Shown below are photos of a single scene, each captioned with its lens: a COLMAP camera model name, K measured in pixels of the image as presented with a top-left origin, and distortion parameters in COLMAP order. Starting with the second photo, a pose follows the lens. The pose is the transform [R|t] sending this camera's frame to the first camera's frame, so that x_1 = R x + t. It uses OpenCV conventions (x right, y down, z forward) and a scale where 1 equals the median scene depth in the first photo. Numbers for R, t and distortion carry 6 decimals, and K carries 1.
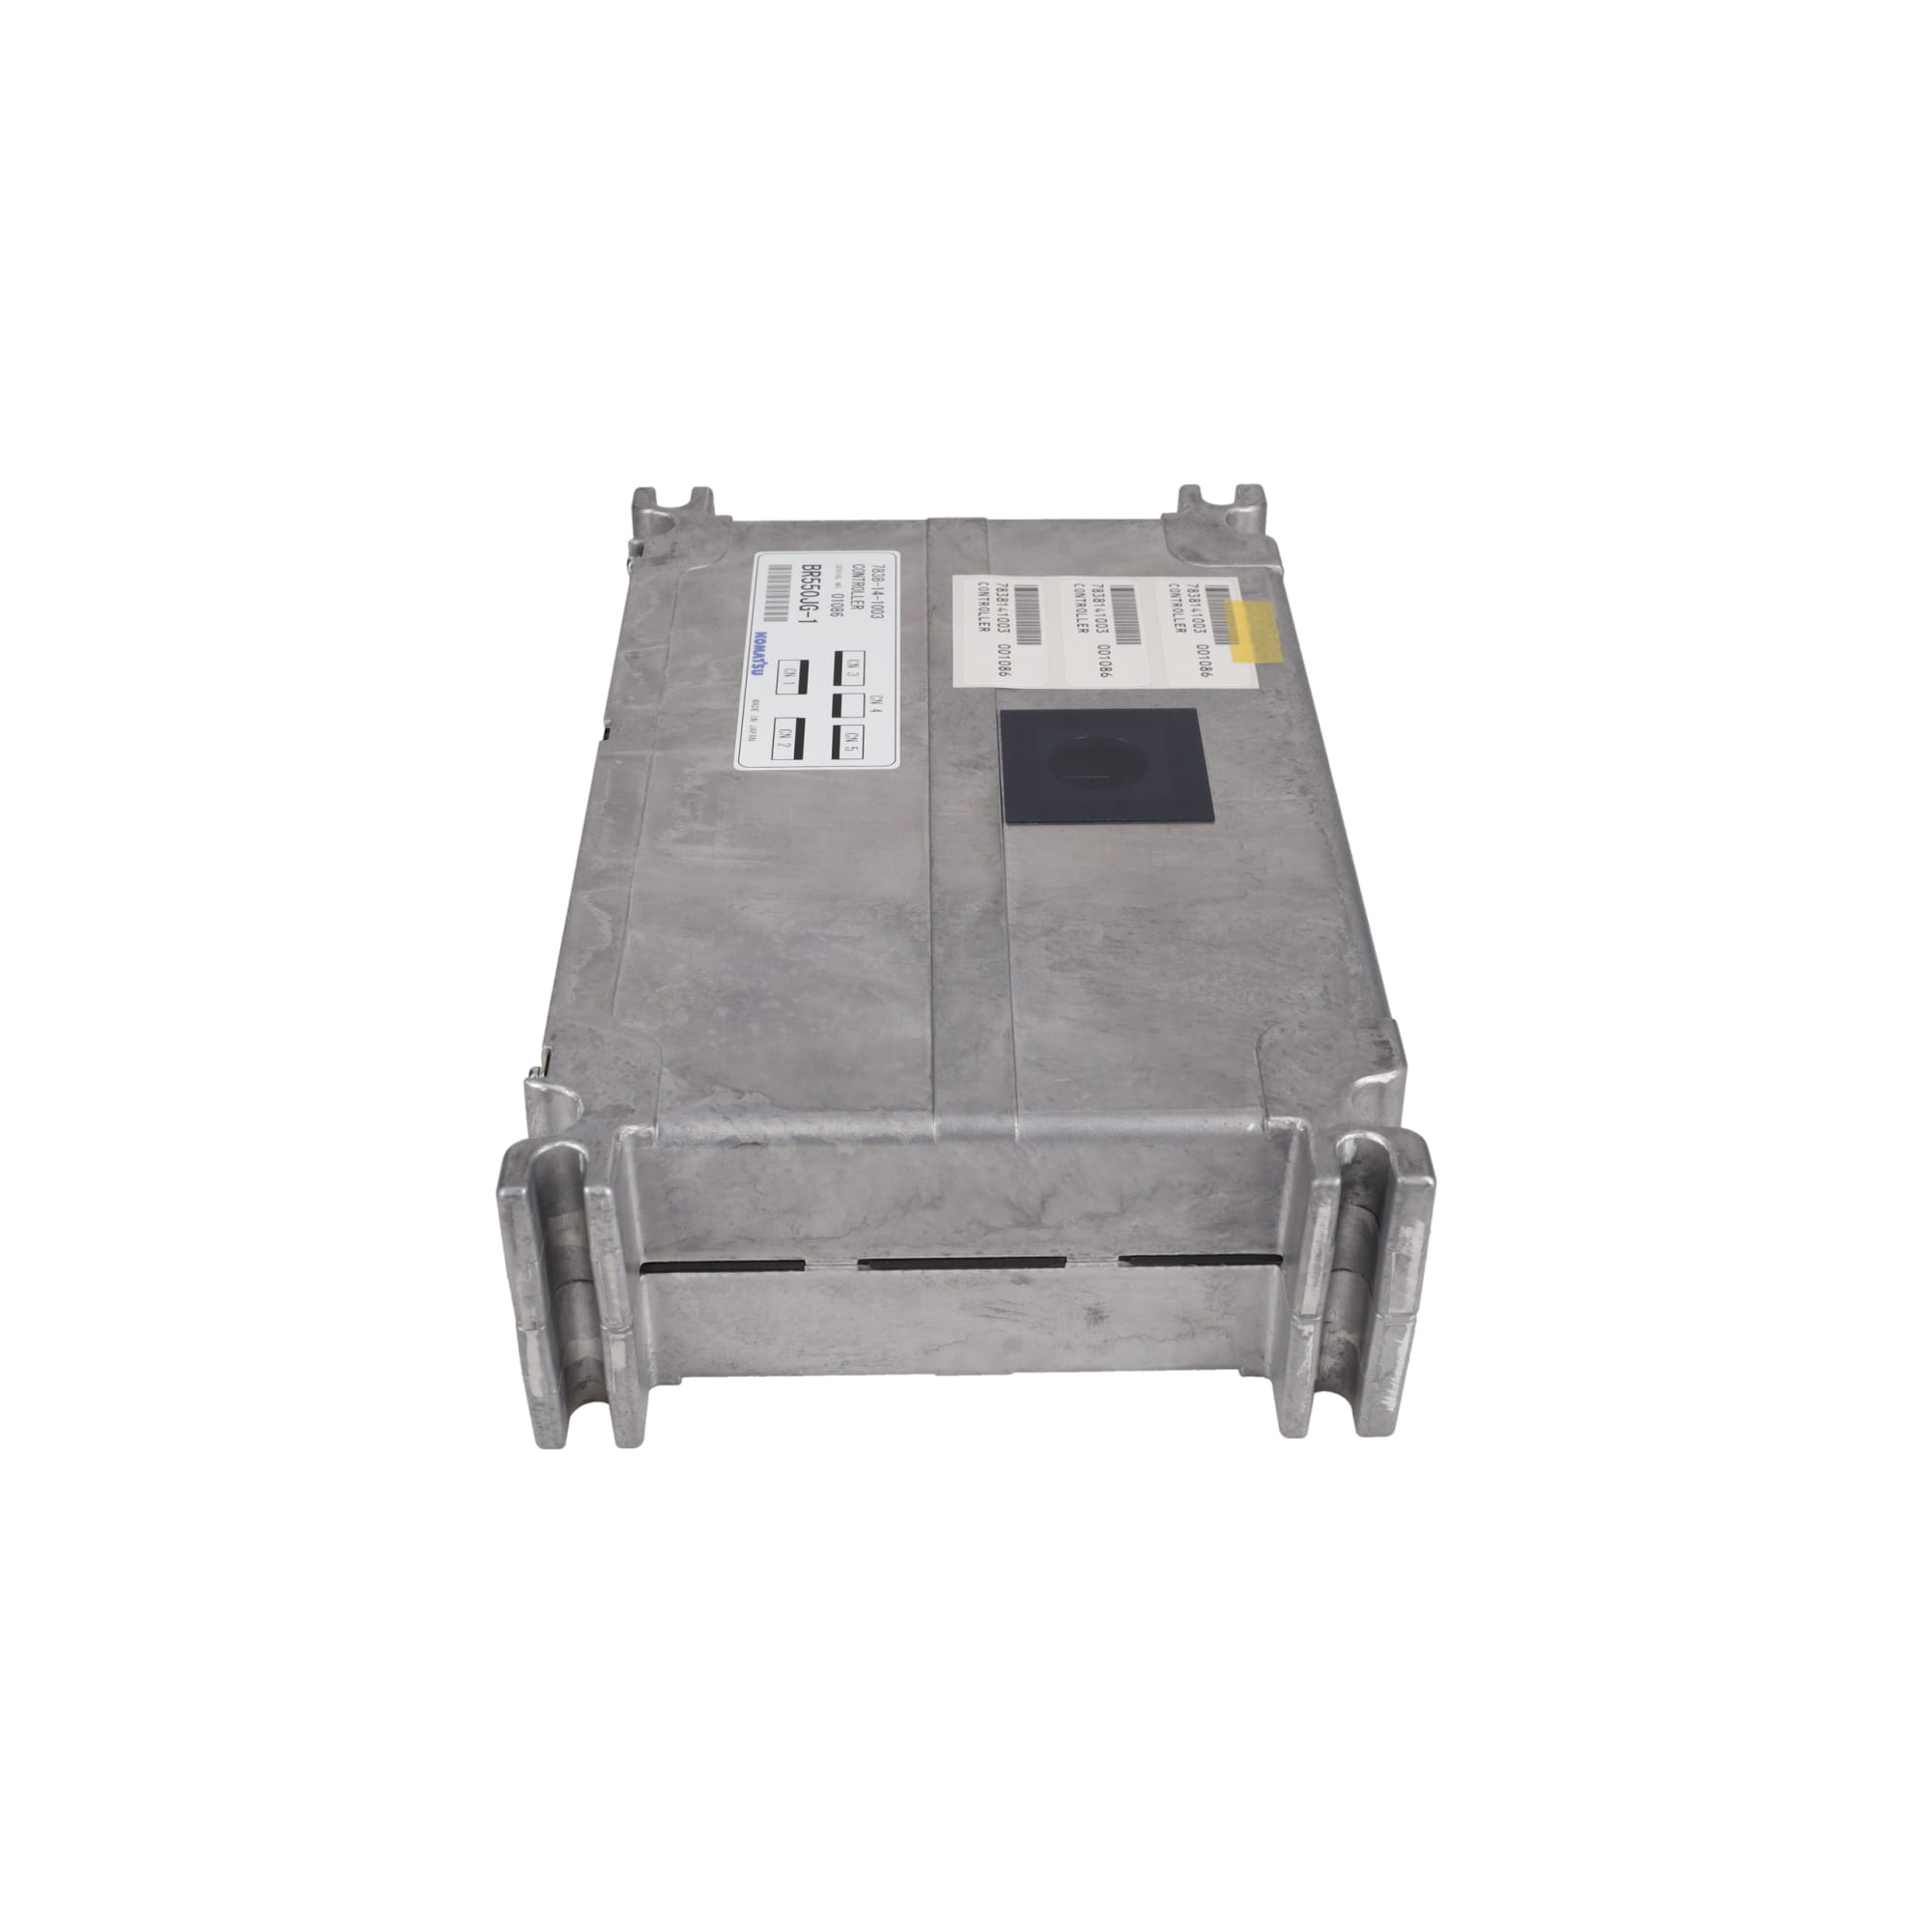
lens RADIAL K [[2387.6, 0, 967.1], [0, 2387.6, 966.0], [0, 0, 1]] dist [0.026378, 0.000000]
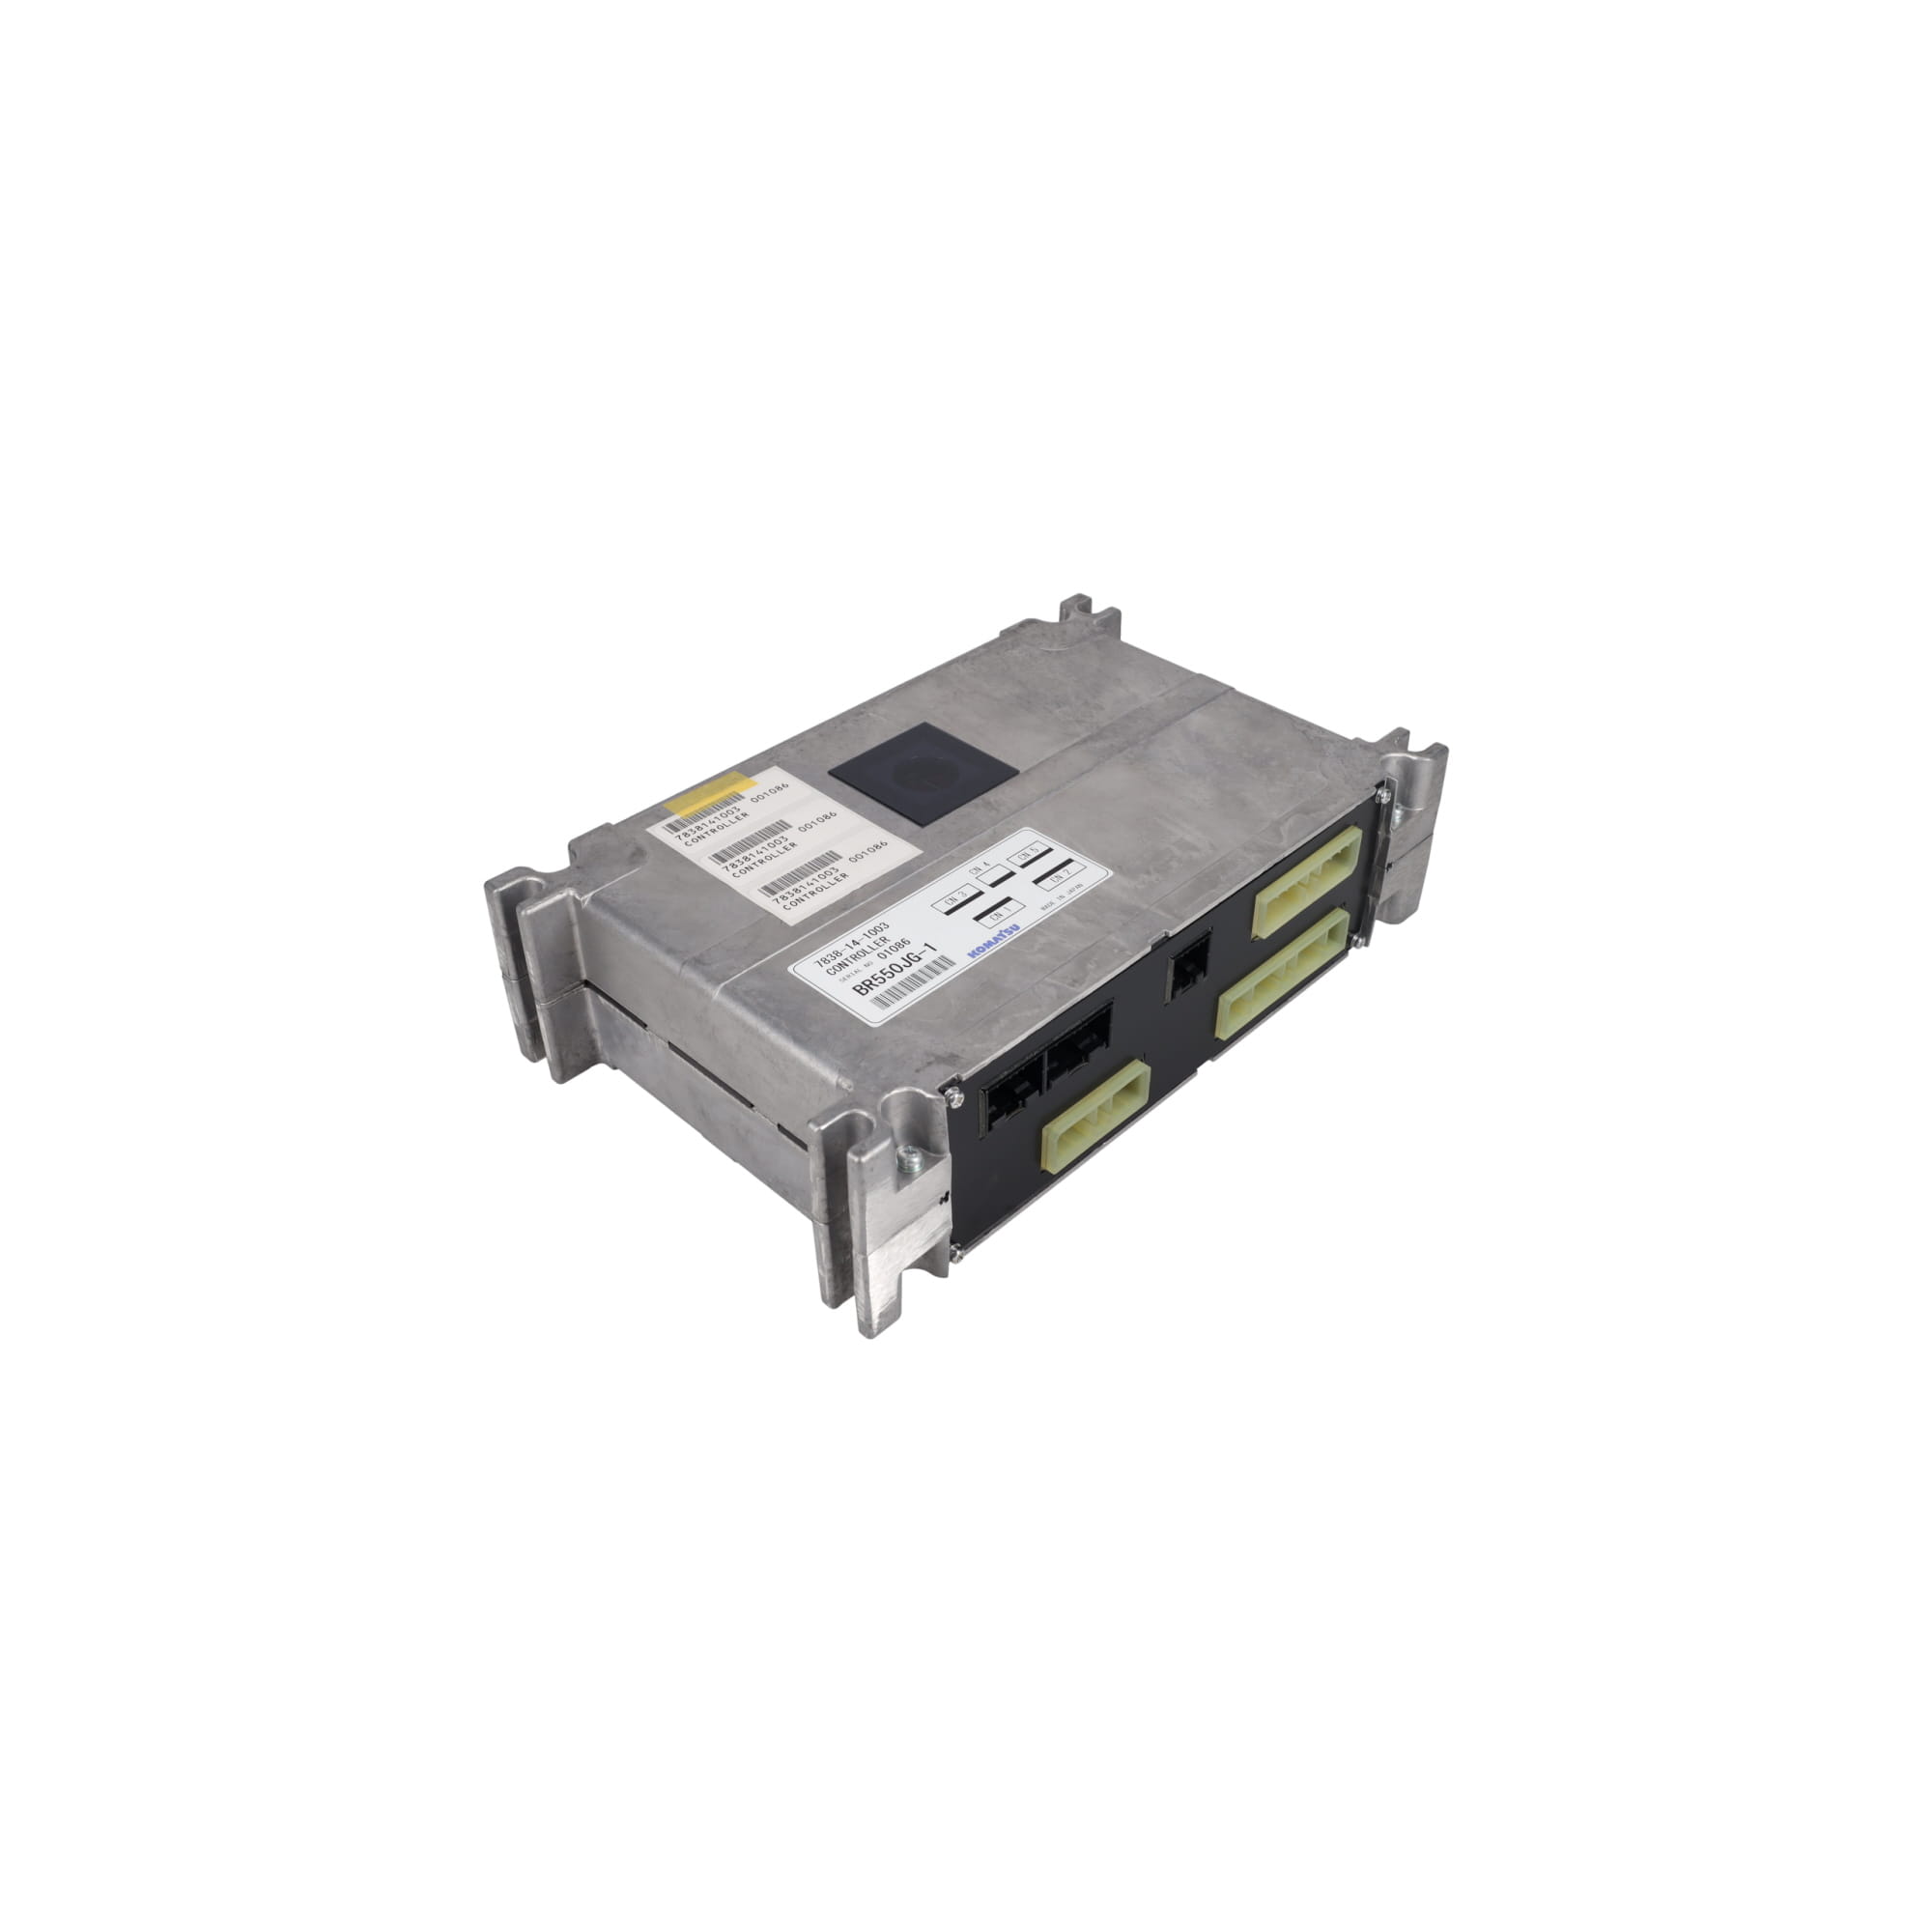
lens RADIAL K [[1636.7, 0, 986.6], [0, 1636.7, 968.7], [0, 0, 1]] dist [0.012764, -0.000355]
pose [[-0.708228, -0.447382, 0.546134, -0.588155], [0.431605, 0.337800, 0.836426, -0.888832], [-0.558686, 0.828094, -0.046147, 1.140778]]
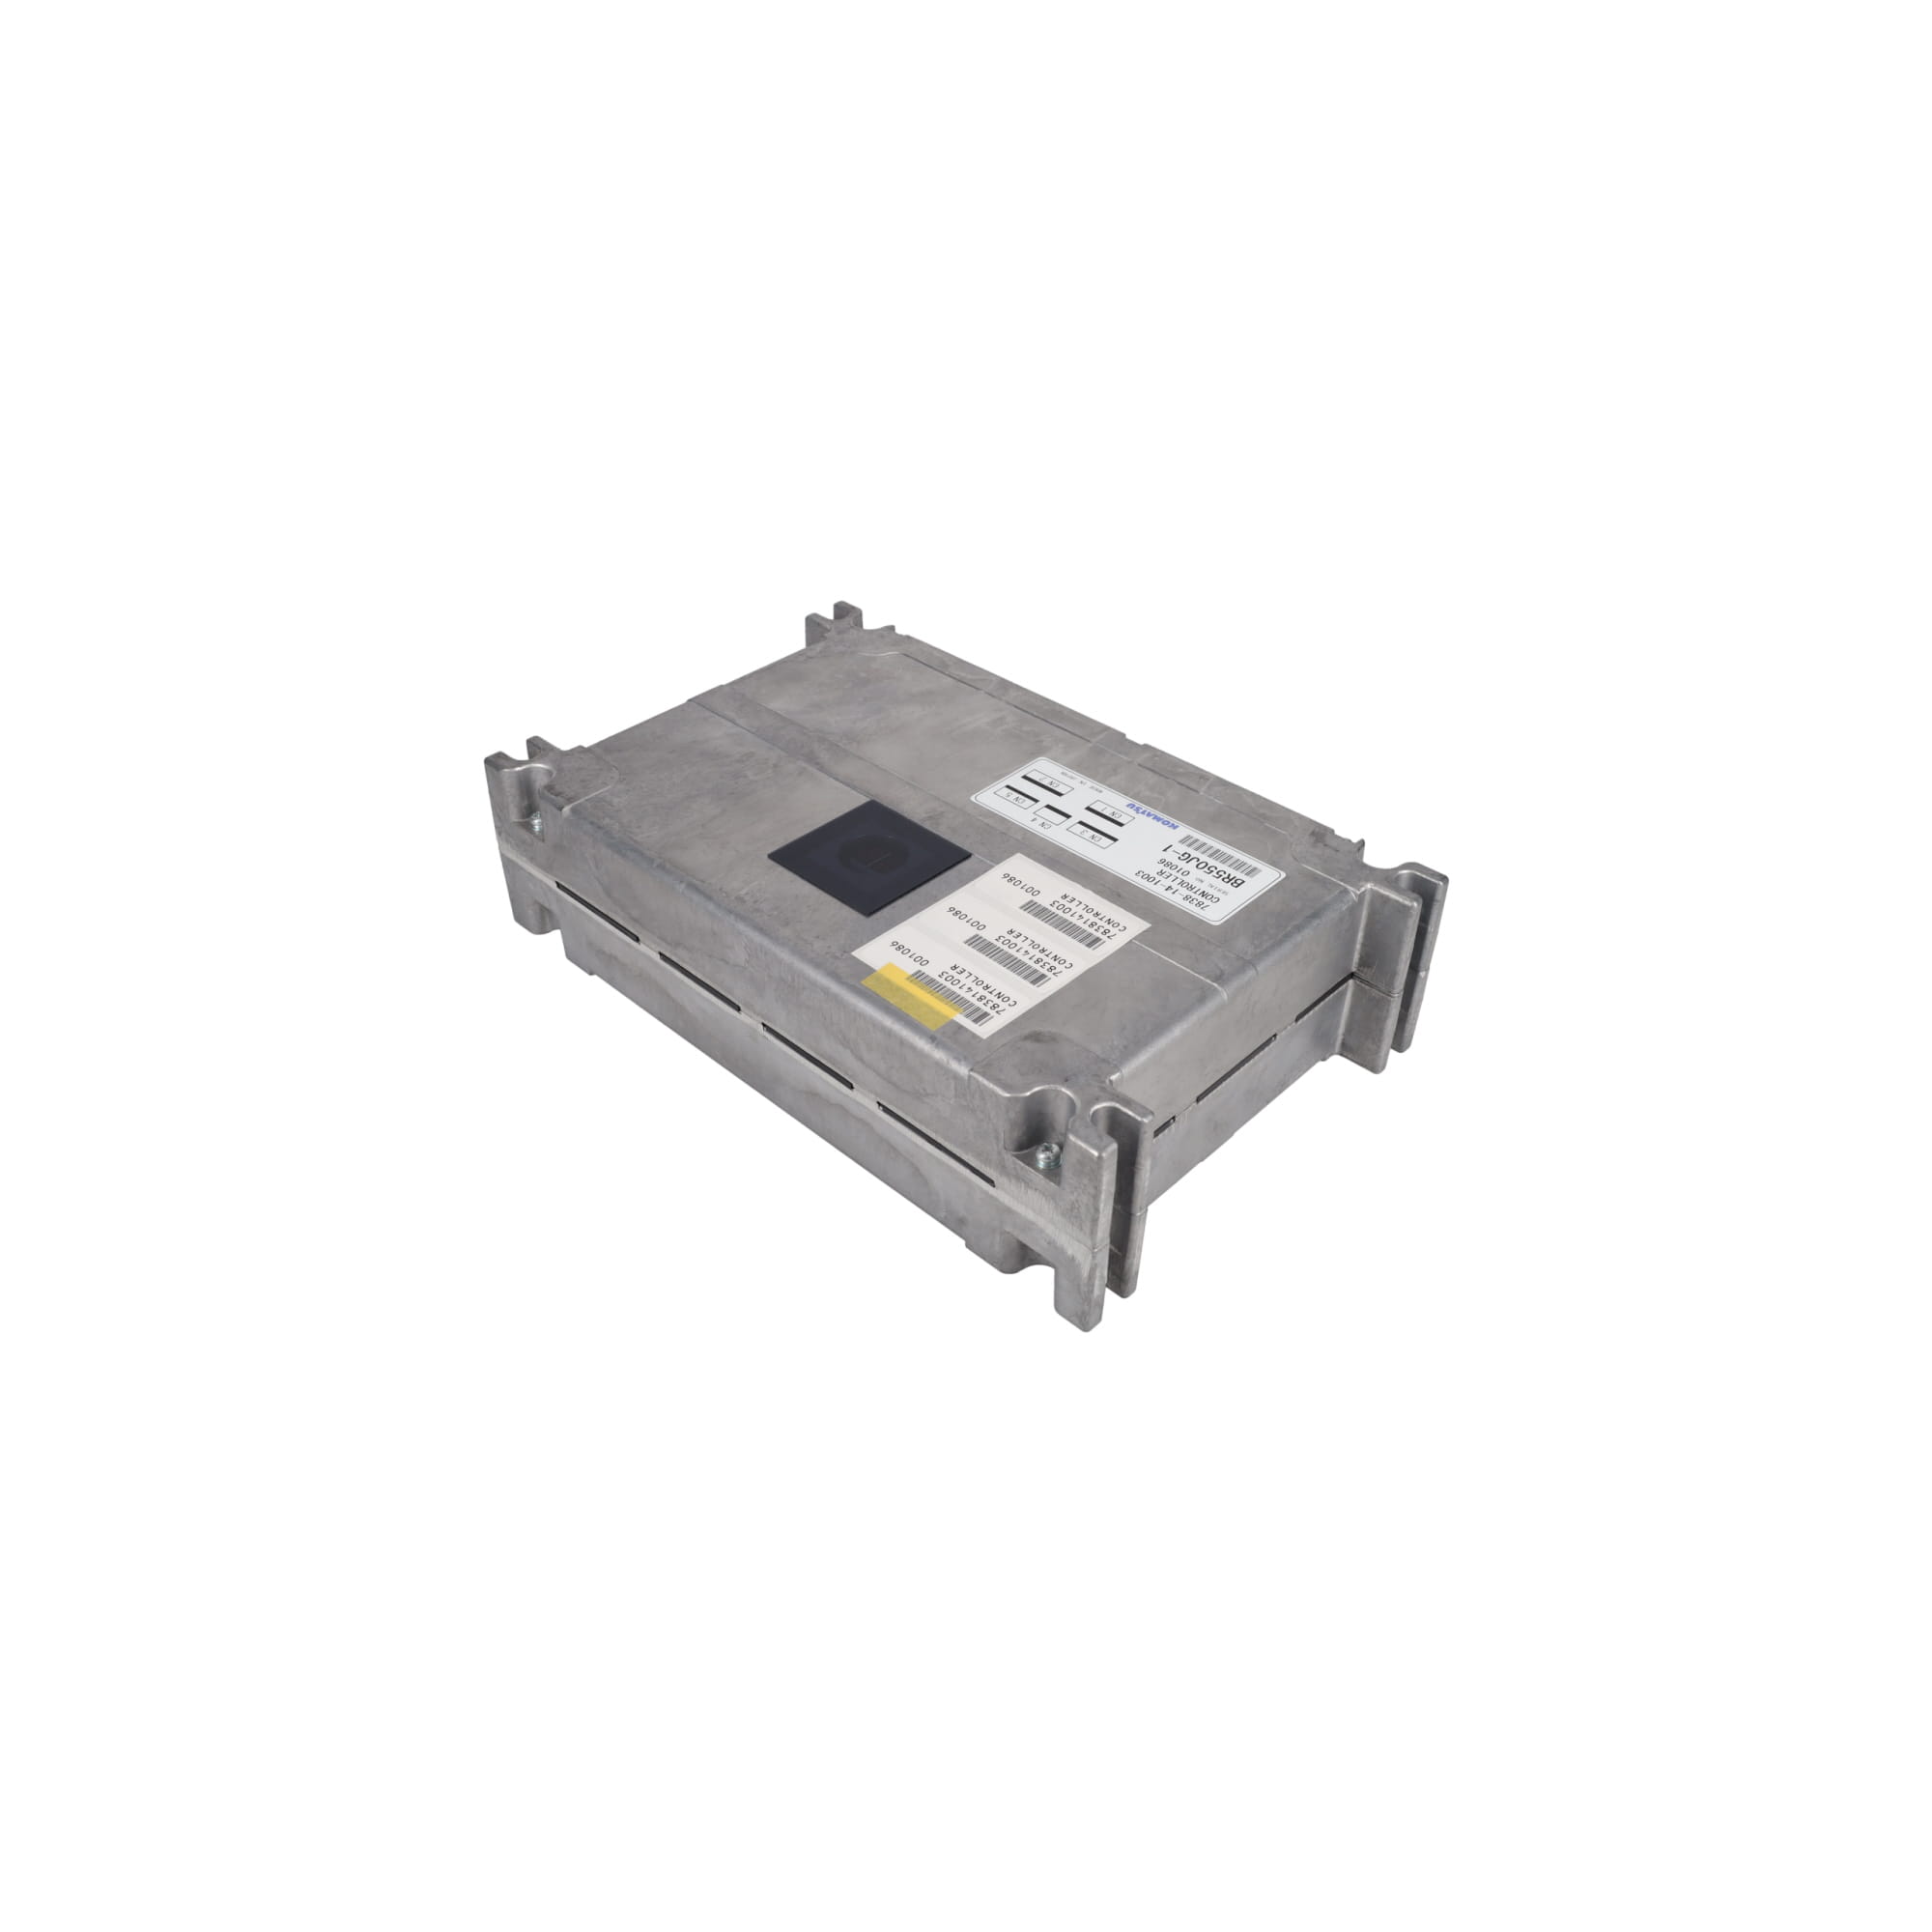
lens RADIAL K [[1636.7, 0, 949.8], [0, 1636.7, 955.4], [0, 0, 1]] dist [0.012764, -0.000355]
pose [[-0.703881, 0.435418, -0.561216, 0.595854], [-0.443620, 0.347588, 0.826066, -0.888916], [0.554755, 0.830418, -0.051500, 1.138457]]
